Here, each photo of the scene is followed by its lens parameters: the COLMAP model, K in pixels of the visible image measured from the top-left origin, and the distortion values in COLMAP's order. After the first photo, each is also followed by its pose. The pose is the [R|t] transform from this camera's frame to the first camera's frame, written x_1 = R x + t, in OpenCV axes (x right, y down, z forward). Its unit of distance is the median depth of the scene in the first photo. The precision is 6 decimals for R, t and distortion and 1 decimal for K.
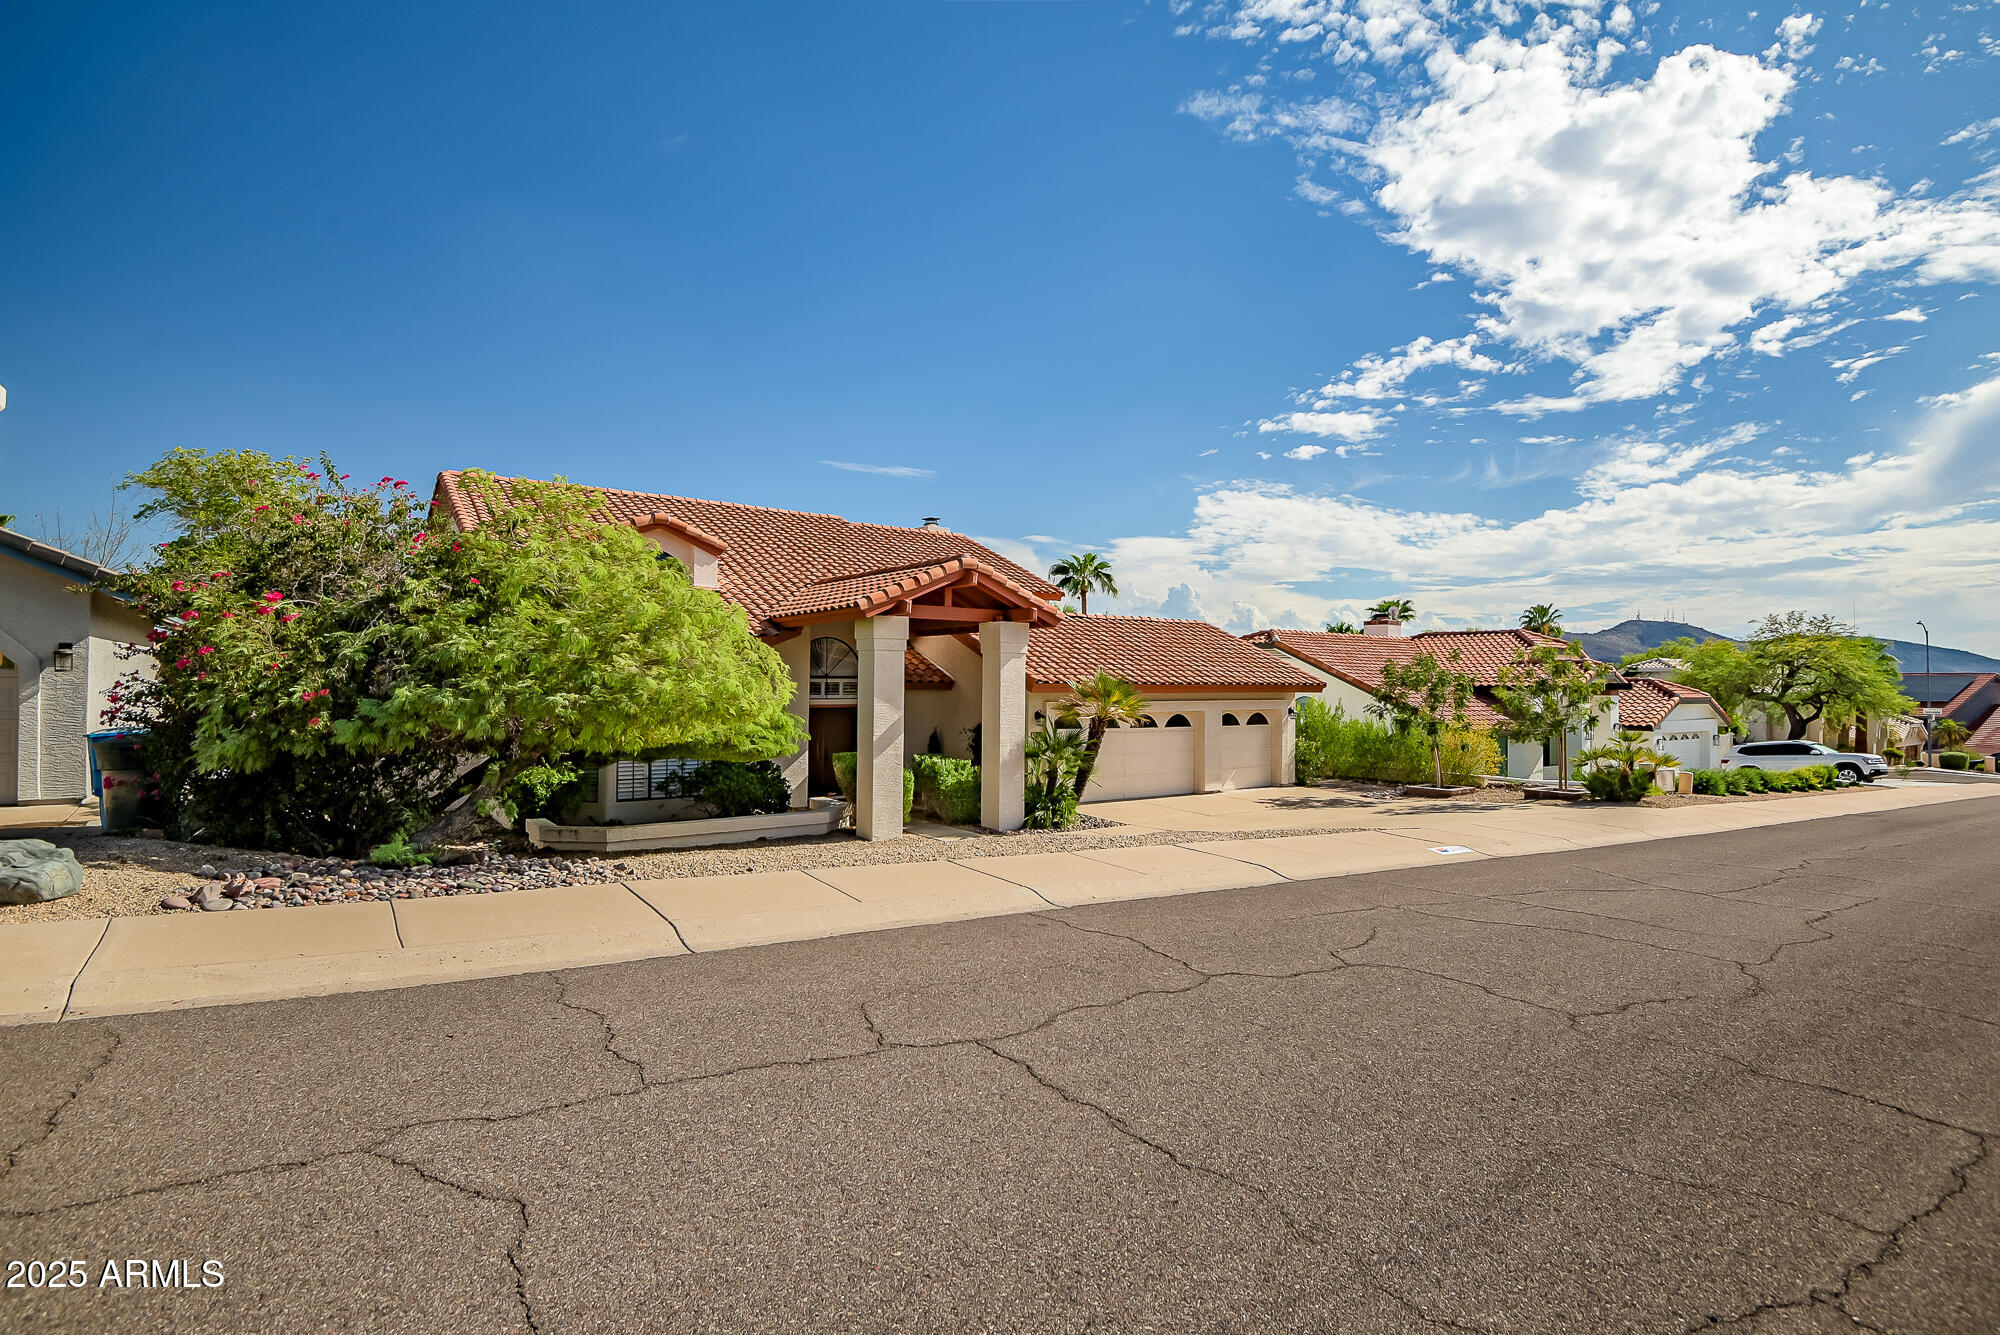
lens RADIAL K [[962.0, 0, 1000.0], [0, 962.0, 667.5], [0, 0, 1]] dist [0.001642, 0.000079]
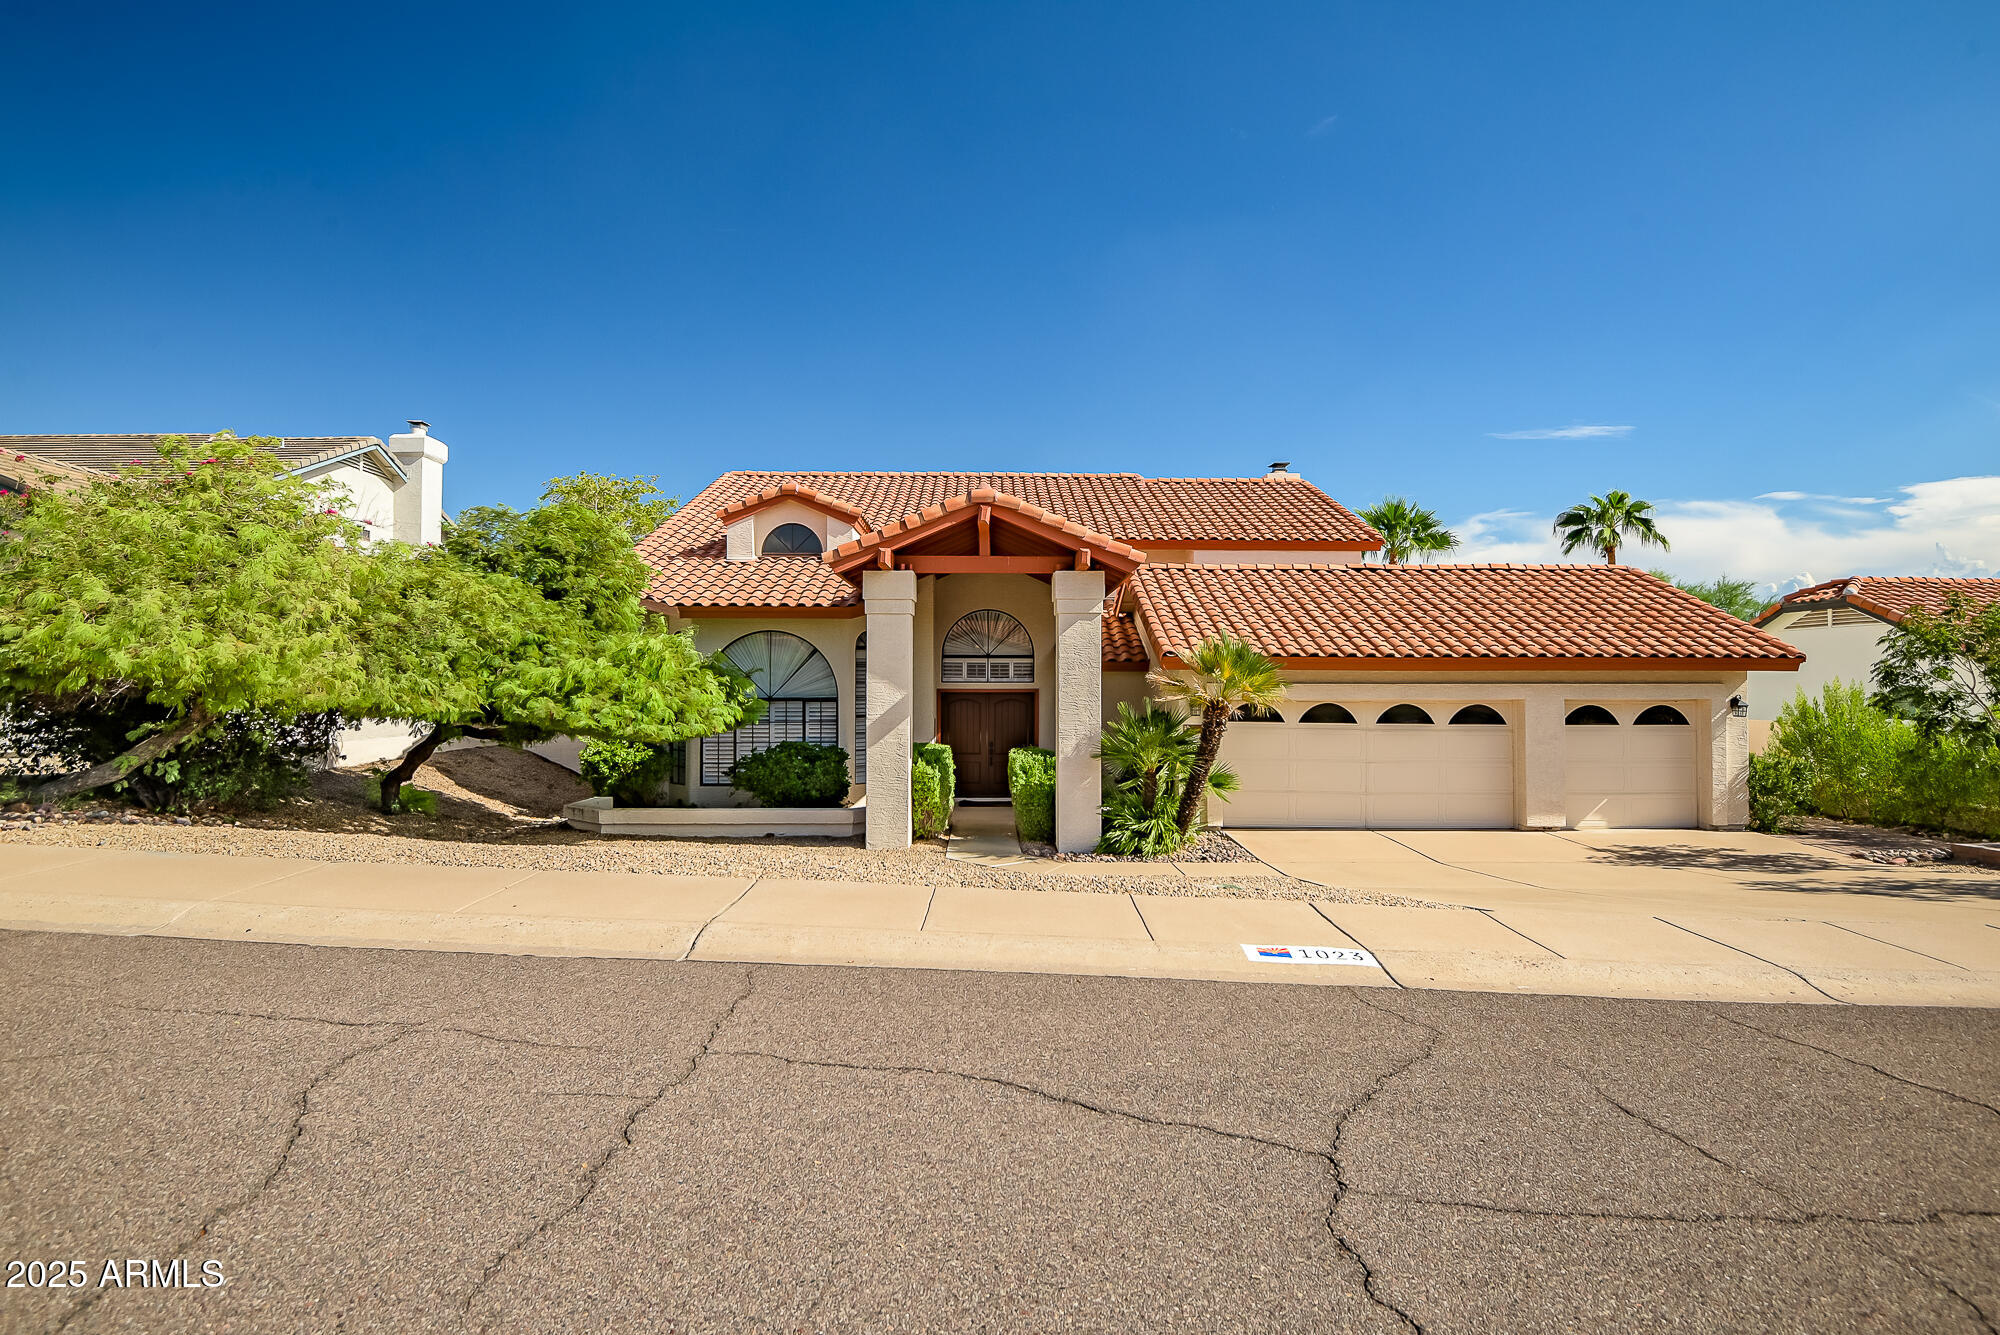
lens RADIAL K [[1022.7, 0, 1000.0], [0, 1022.7, 667.5], [0, 0, 1]] dist [-0.014963, -0.000996]
pose [[0.816222, -0.015735, -0.577524, 0.340066], [0.012705, 0.999876, -0.009285, 0.027502], [0.577599, 0.000241, 0.816321, 0.268871]]
